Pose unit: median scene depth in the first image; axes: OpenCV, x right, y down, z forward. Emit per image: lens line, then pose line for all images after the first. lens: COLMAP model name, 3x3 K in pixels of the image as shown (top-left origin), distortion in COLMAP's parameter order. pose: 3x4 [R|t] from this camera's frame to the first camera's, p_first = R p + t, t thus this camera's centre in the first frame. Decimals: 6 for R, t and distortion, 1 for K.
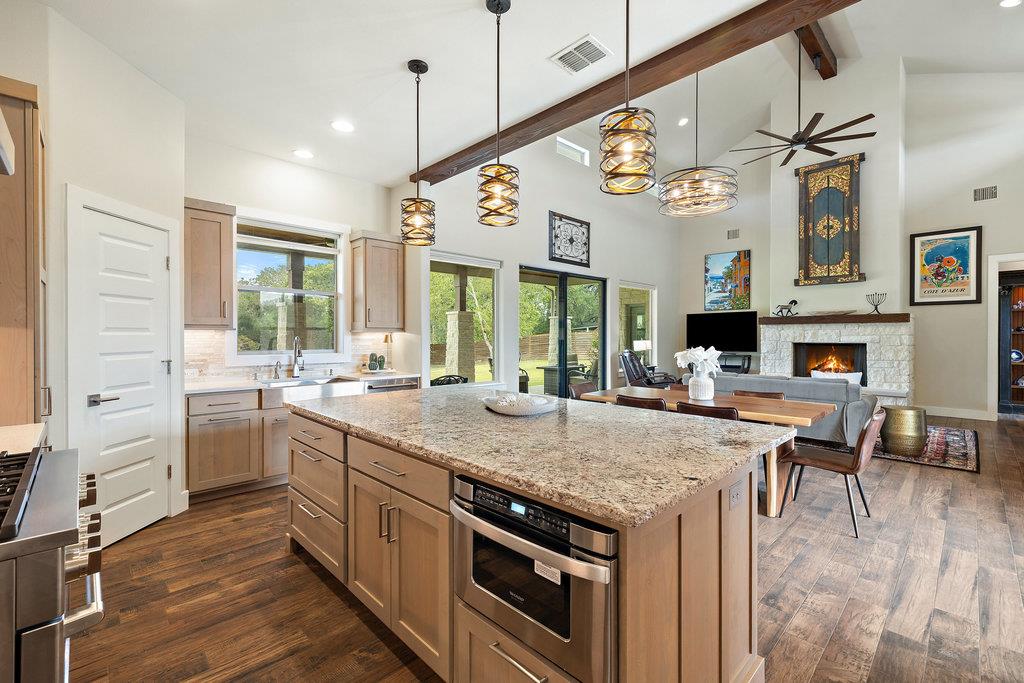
lens RADIAL K [[443.2, 0, 515.4], [0, 443.2, 337.5], [0, 0, 1]] dist [0.000963, 0.000235]
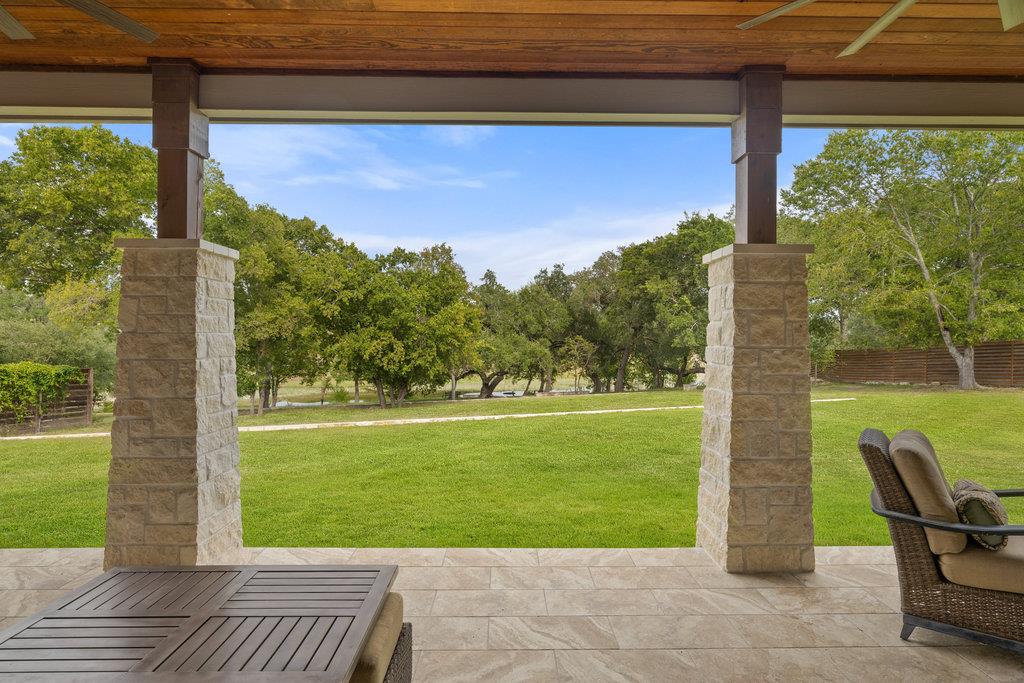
lens RADIAL K [[540.7, 0, 512.4], [0, 540.7, 337.7], [0, 0, 1]] dist [-0.002578, -0.001192]
pose [[0.724533, 0.002249, -0.689236, -0.010919], [-0.003220, 0.999995, -0.000121, -0.011498], [0.689233, 0.002307, 0.724536, 2.303798]]
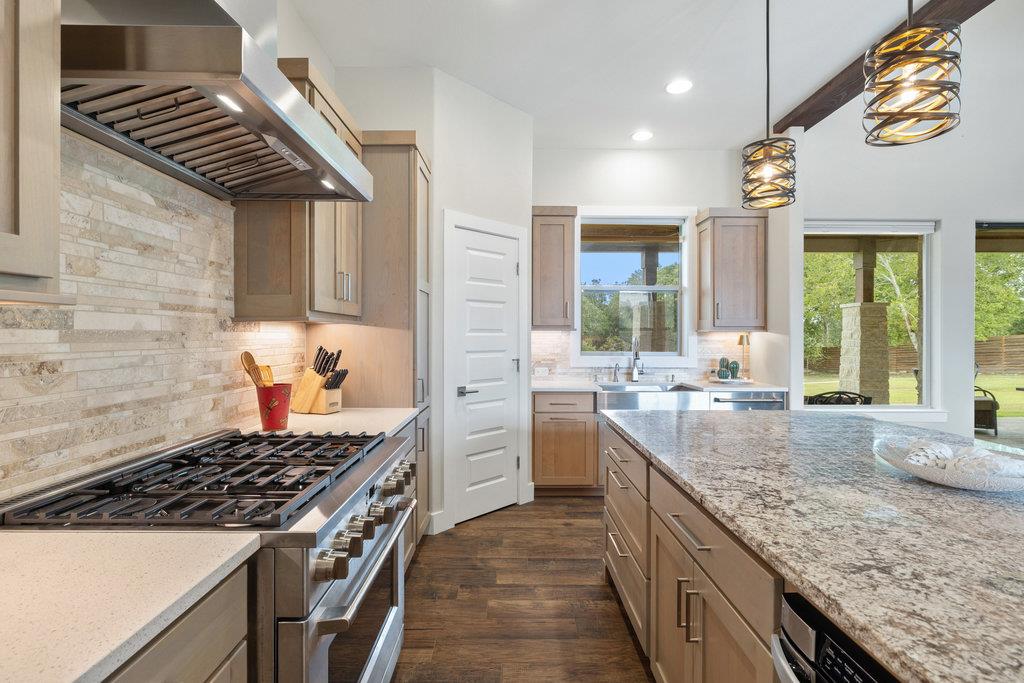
lens RADIAL K [[476.6, 0, 510.9], [0, 476.6, 338.7], [0, 0, 1]] dist [-0.007623, 0.001118]
pose [[0.715970, 0.003299, -0.698123, 0.013081], [-0.003190, 0.999994, 0.001455, 0.000387], [0.698123, 0.001185, 0.715976, 0.154533]]
